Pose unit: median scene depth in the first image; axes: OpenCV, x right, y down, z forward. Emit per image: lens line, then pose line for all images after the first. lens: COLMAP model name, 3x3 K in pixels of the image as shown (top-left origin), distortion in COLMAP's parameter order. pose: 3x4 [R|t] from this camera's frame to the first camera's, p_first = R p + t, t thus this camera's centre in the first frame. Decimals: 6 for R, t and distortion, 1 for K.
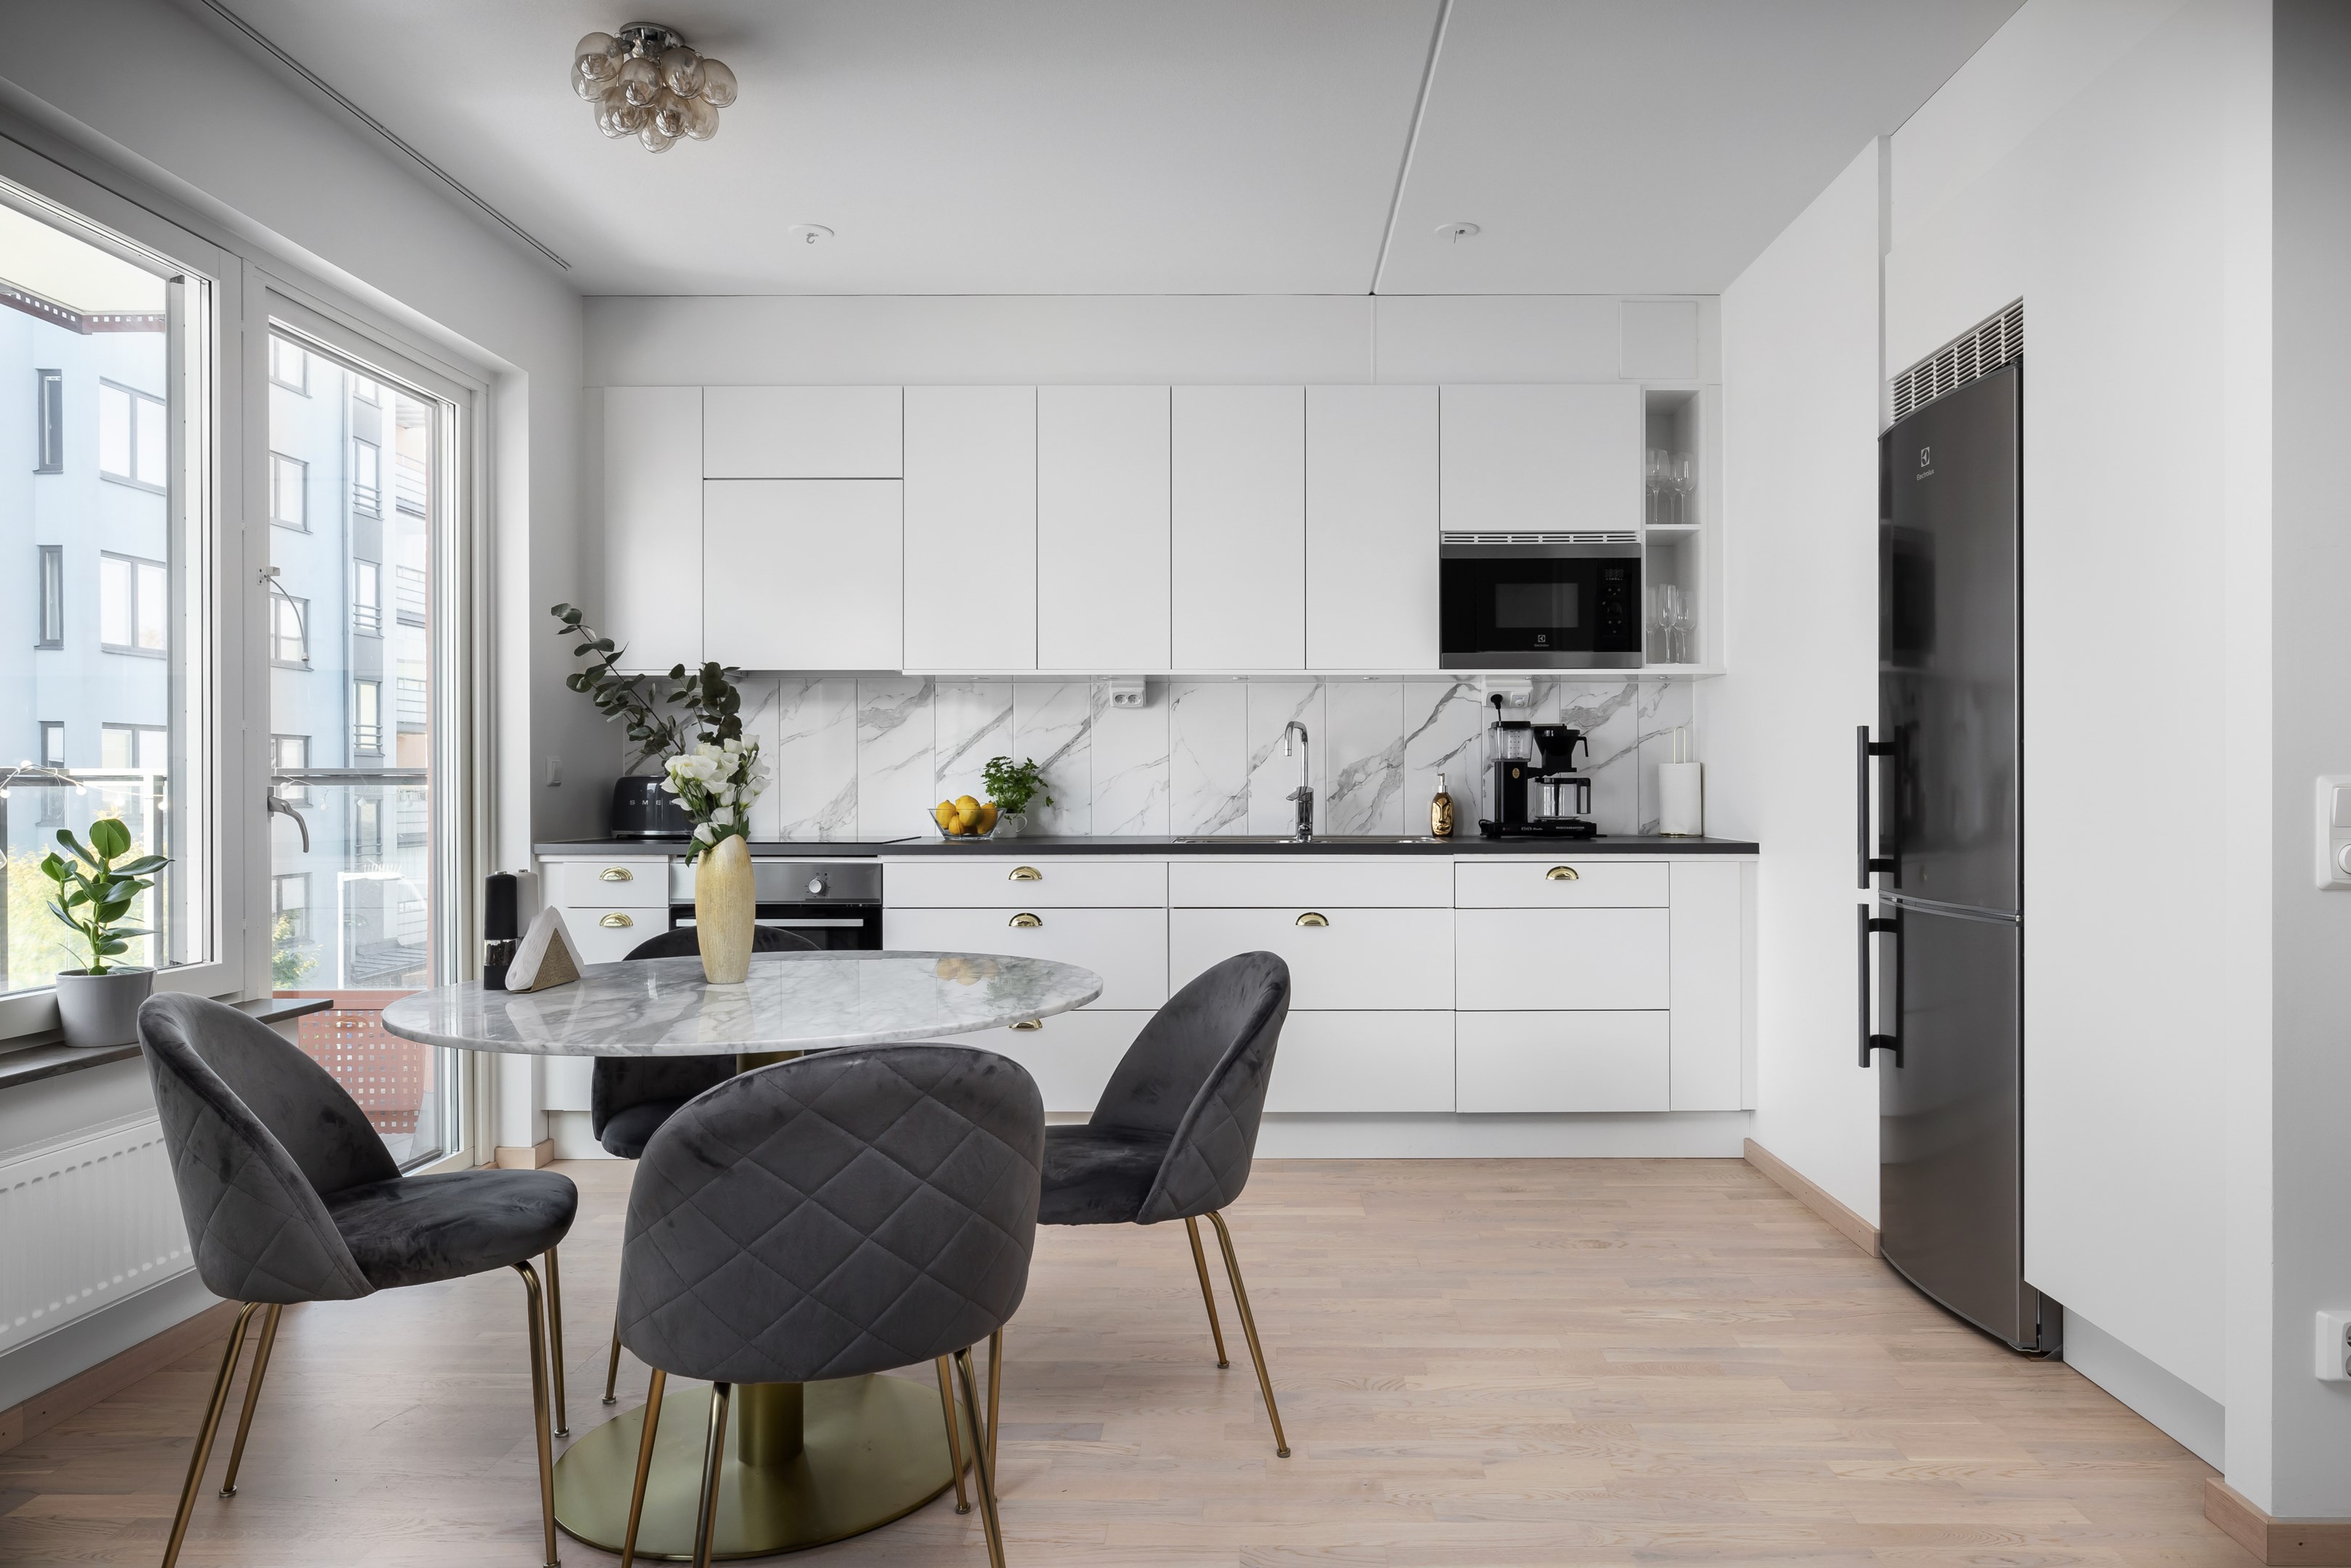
lens RADIAL K [[1551.0, 0, 1181.1], [0, 1551.0, 787.8], [0, 0, 1]] dist [0.003436, -0.000216]
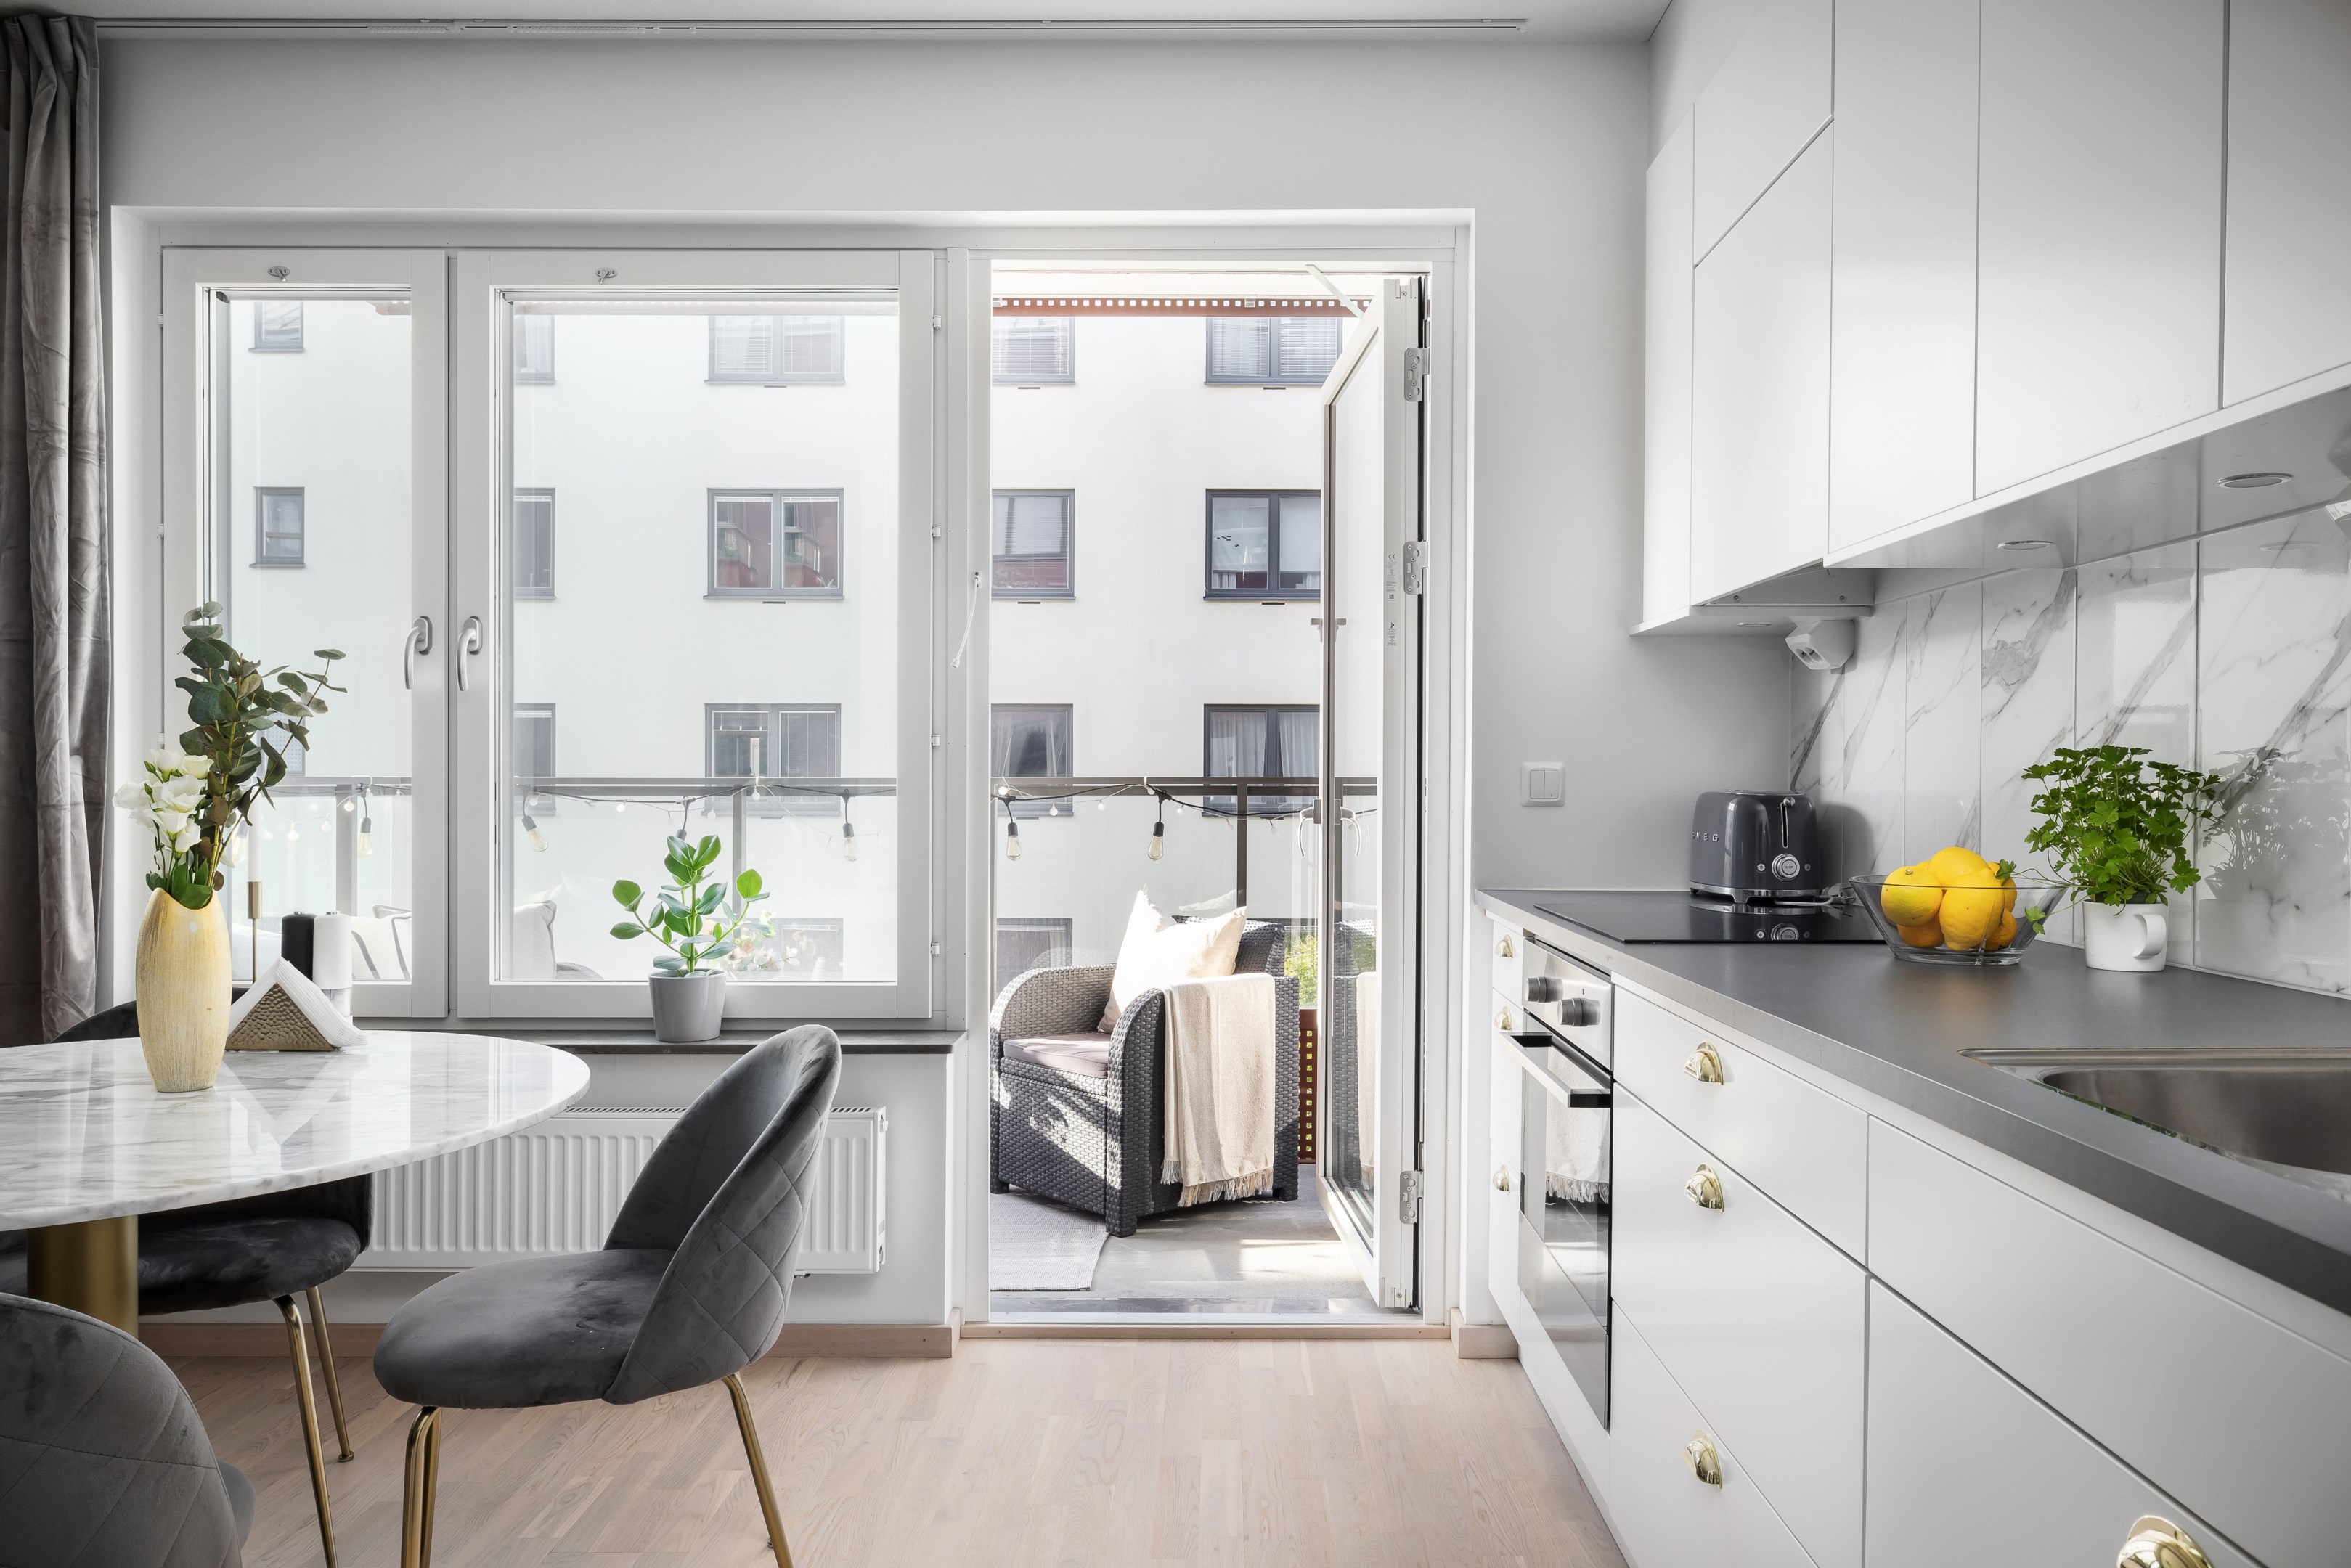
lens RADIAL K [[1539.5, 0, 1184.0], [0, 1539.5, 789.9], [0, 0, 1]] dist [-0.005671, 0.002235]
pose [[-0.009938, 0.007166, -0.999925, 0.244378], [-0.001639, 0.999973, 0.007183, -0.012166], [0.999949, 0.001710, -0.009926, 0.801927]]
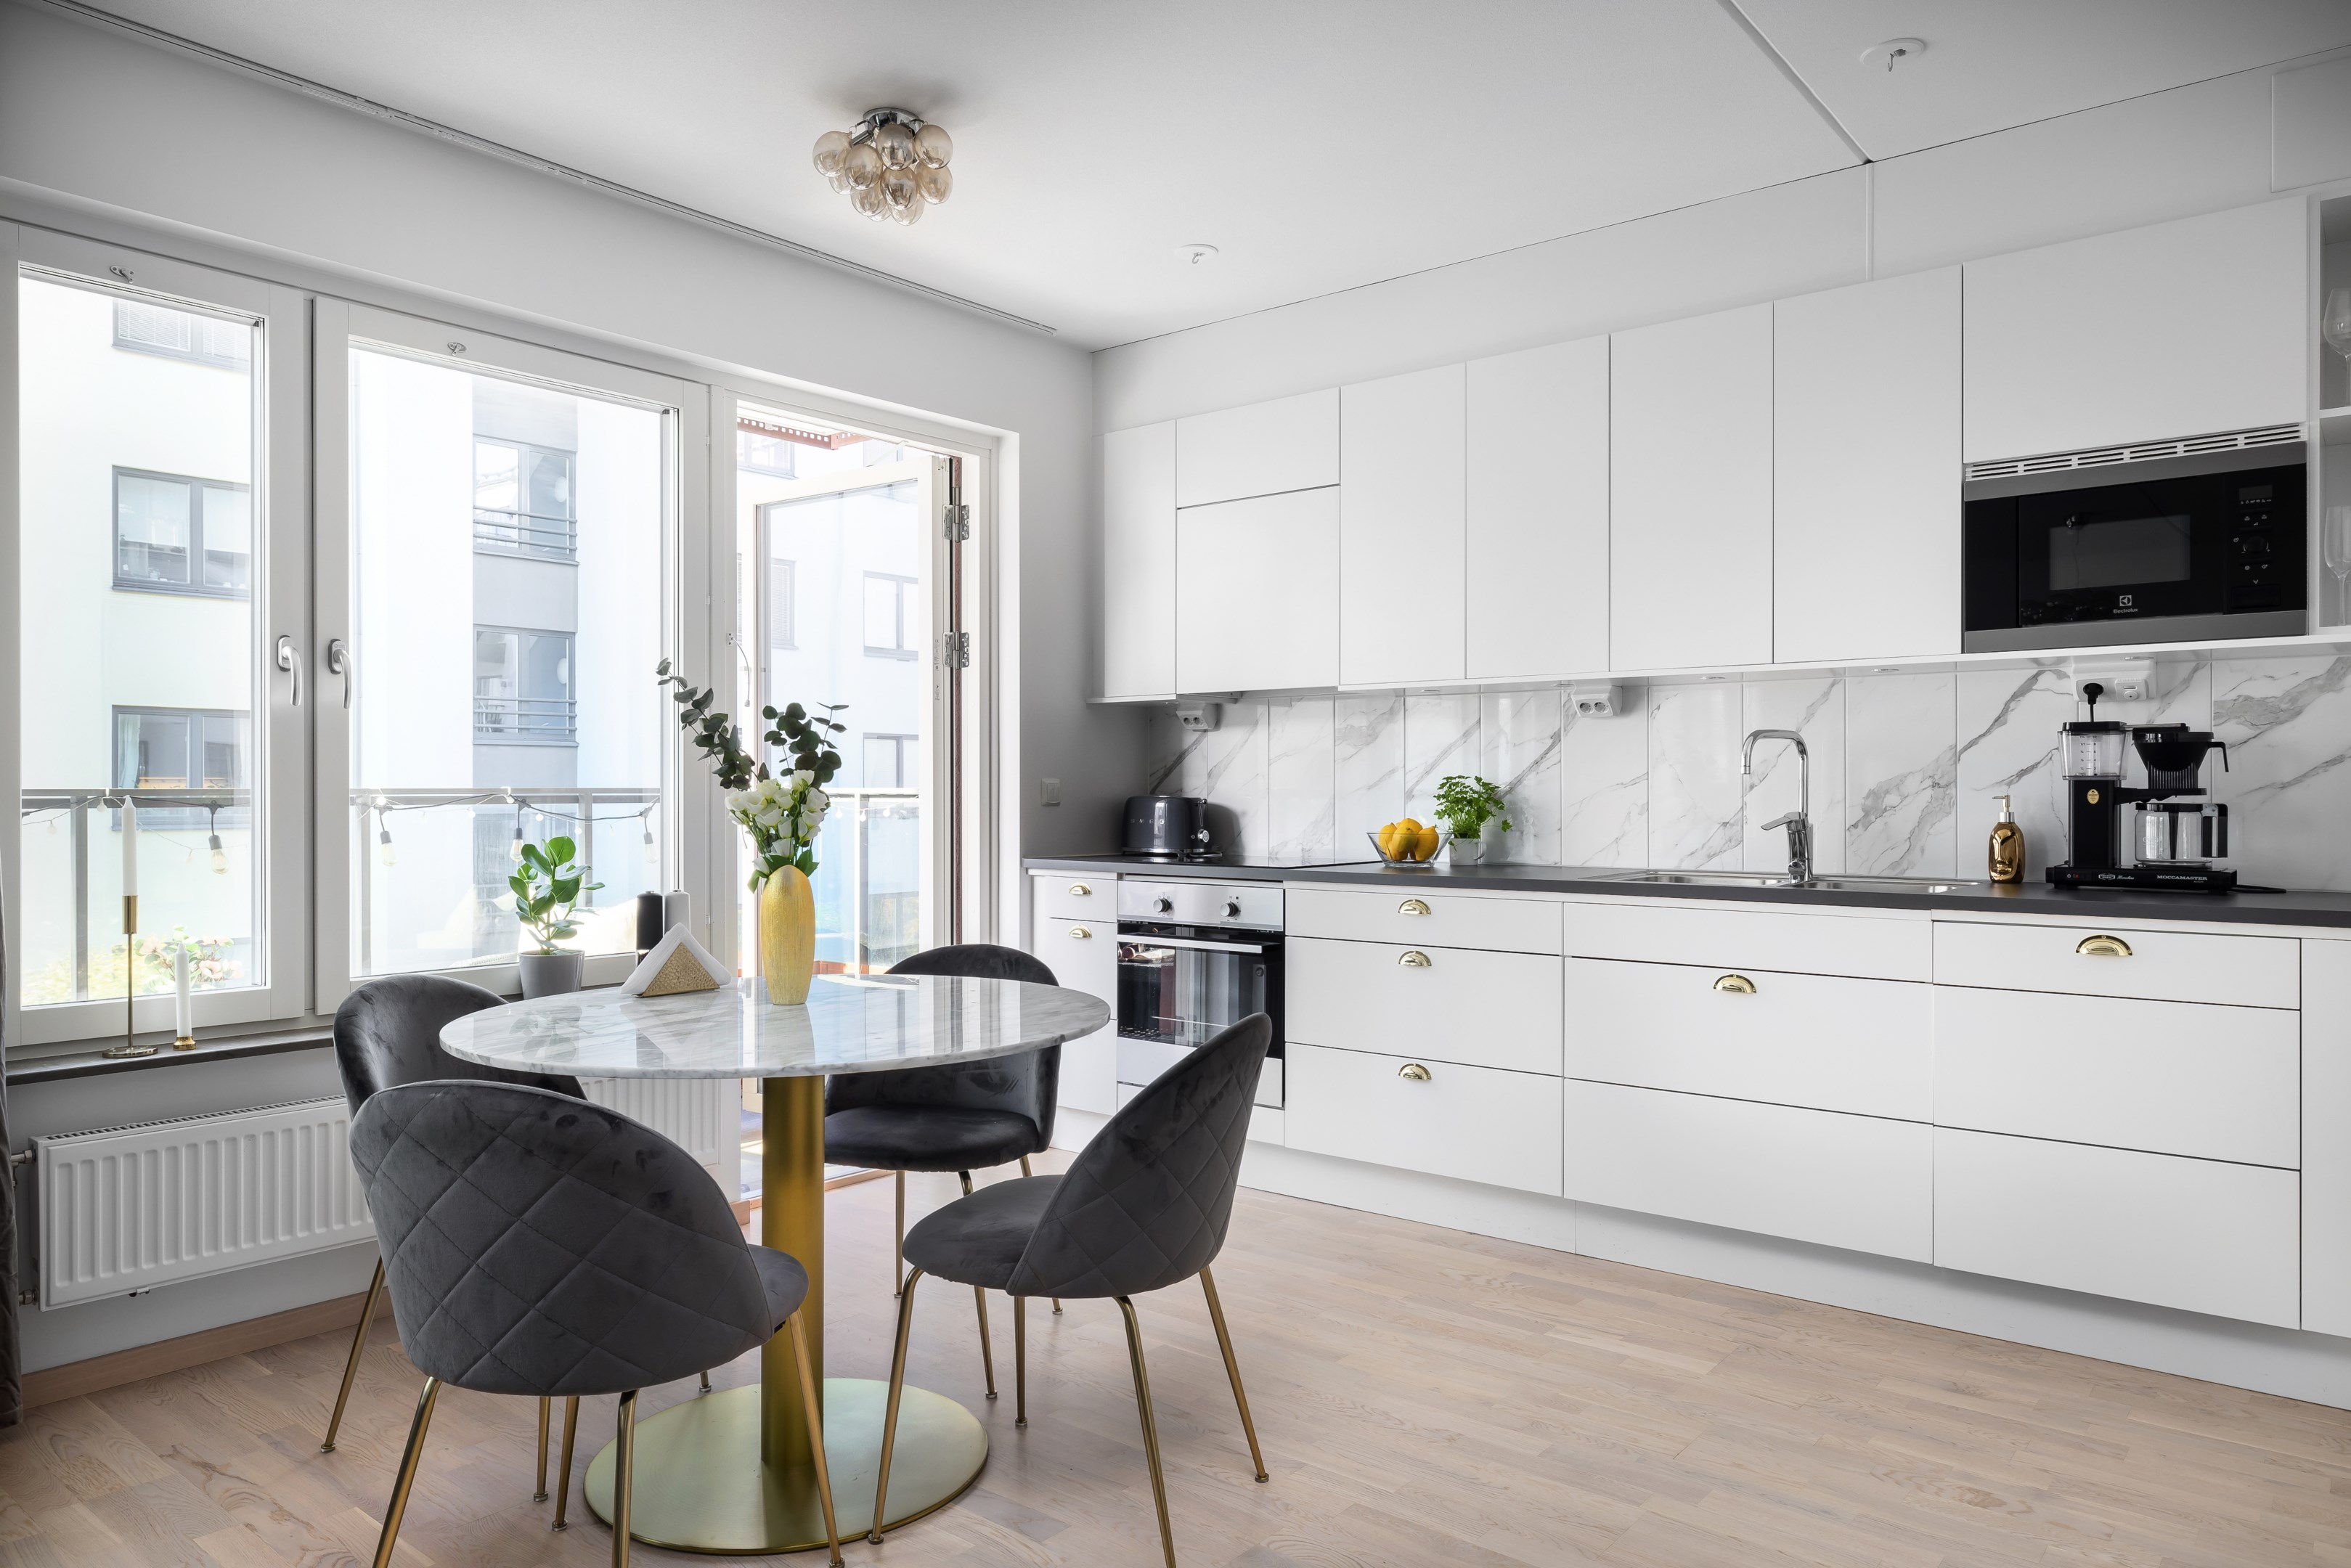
lens RADIAL K [[1539.5, 0, 1172.2], [0, 1539.5, 790.9], [0, 0, 1]] dist [-0.005671, 0.002235]
pose [[0.770666, 0.001280, -0.637238, 0.333296], [-0.000388, 0.999999, 0.001540, -0.012685], [0.637239, -0.000940, 0.770666, 0.202959]]
